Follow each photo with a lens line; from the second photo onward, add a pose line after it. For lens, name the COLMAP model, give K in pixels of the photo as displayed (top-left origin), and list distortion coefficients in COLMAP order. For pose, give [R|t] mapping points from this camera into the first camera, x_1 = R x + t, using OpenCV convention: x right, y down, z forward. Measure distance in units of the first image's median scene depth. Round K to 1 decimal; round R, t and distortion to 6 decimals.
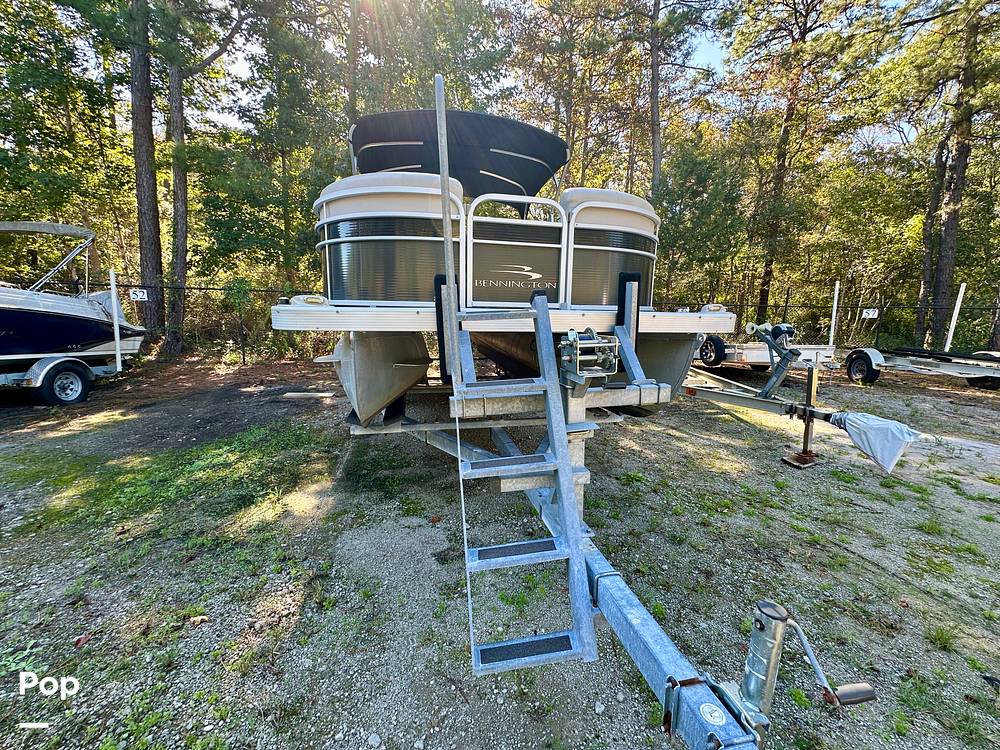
lens RADIAL K [[400.9, 0, 498.8], [0, 400.9, 374.2], [0, 0, 1]] dist [-0.002998, 0.000263]
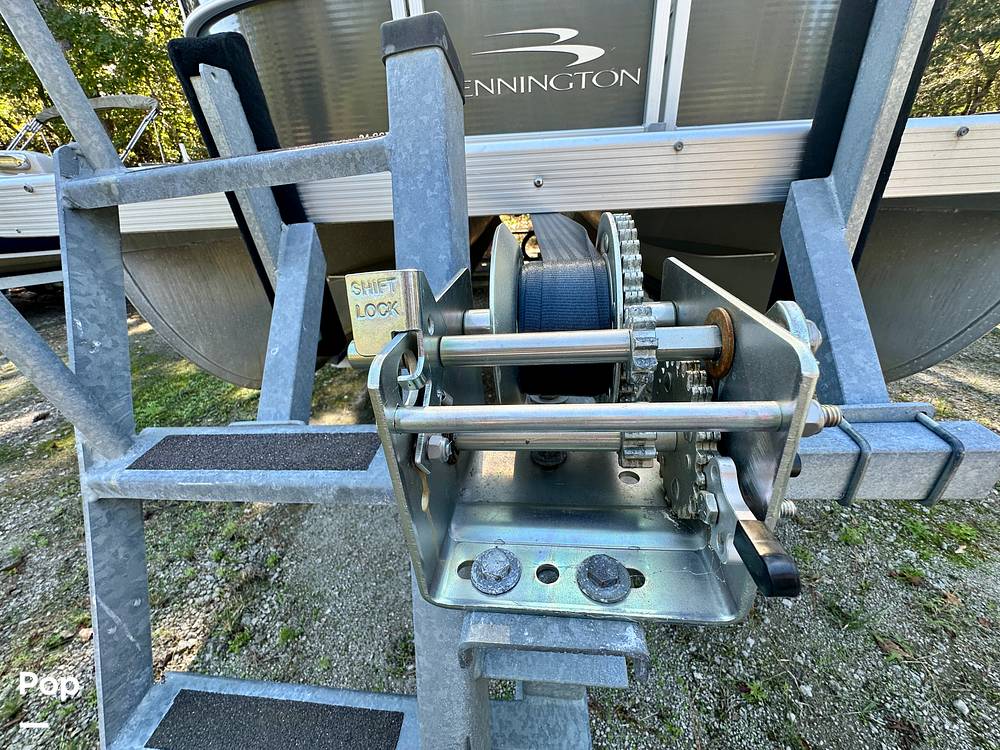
lens RADIAL K [[400.9, 0, 498.8], [0, 400.9, 374.2], [0, 0, 1]] dist [-0.002998, 0.000263]
pose [[0.956385, 0.071943, -0.283112, 0.118358], [0.021695, 0.949027, 0.314448, -0.055564], [0.291303, -0.306875, 0.906074, 0.419522]]
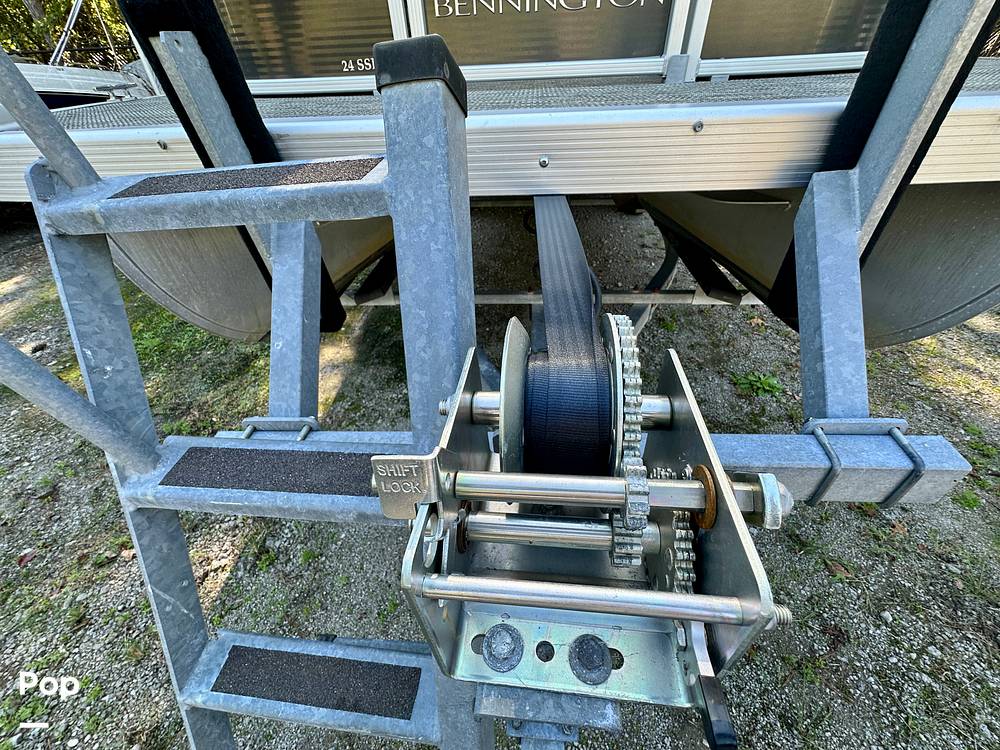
lens RADIAL K [[400.9, 0, 498.8], [0, 400.9, 374.2], [0, 0, 1]] dist [-0.002998, 0.000263]
pose [[0.958033, 0.133810, -0.253509, 0.113657], [0.012077, 0.864739, 0.502076, -0.093526], [0.286402, -0.484067, 0.826833, 0.429340]]
